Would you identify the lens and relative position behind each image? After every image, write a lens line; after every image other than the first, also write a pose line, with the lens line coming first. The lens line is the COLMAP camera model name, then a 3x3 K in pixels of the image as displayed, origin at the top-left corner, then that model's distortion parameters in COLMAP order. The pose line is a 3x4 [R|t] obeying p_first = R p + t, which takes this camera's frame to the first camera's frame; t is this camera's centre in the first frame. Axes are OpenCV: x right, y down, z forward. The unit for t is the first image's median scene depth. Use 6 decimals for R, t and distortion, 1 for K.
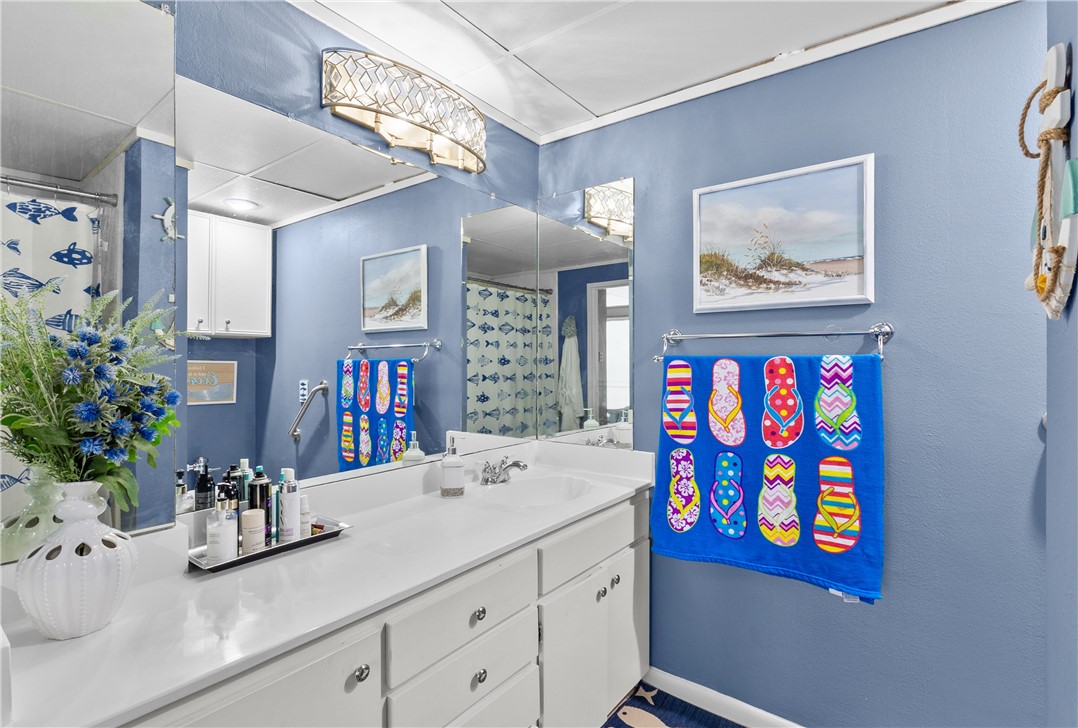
lens RADIAL K [[518.4, 0, 539.0], [0, 518.4, 364.0], [0, 0, 1]] dist [-0.002503, -0.000093]
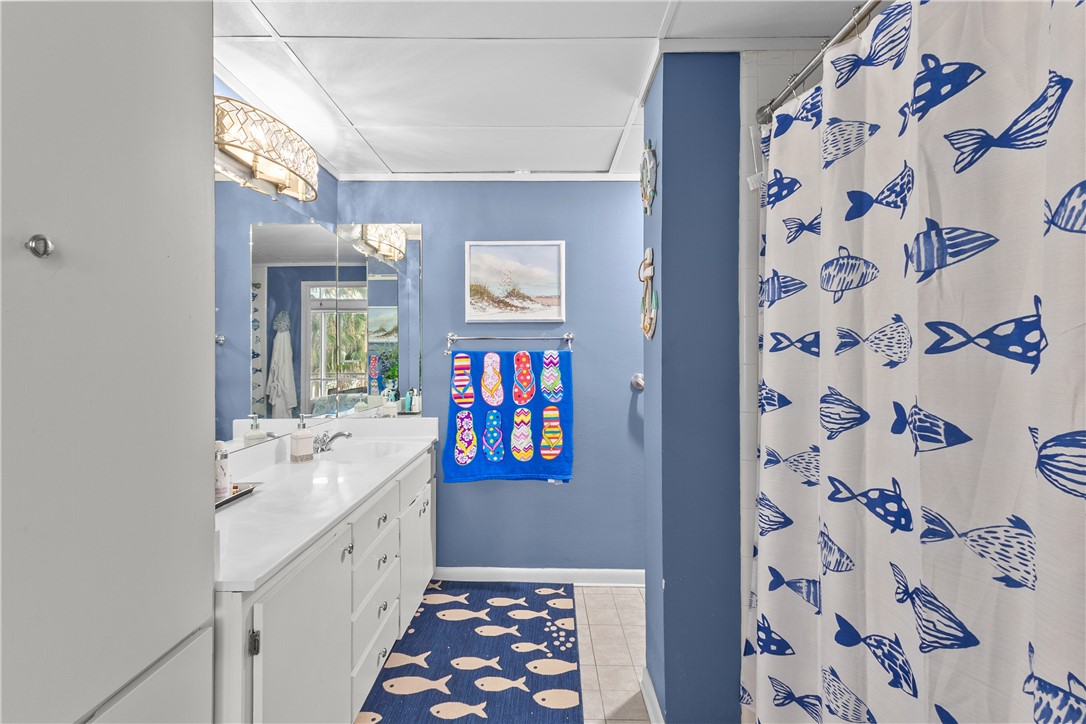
lens RADIAL K [[514.9, 0, 543.0], [0, 514.9, 362.0], [0, 0, 1]] dist [0.025016, -0.007912]
pose [[0.793040, -0.013642, 0.609017, -0.494444], [0.008072, 0.999897, 0.011888, 0.001657], [-0.609117, -0.004512, 0.793068, -0.376131]]
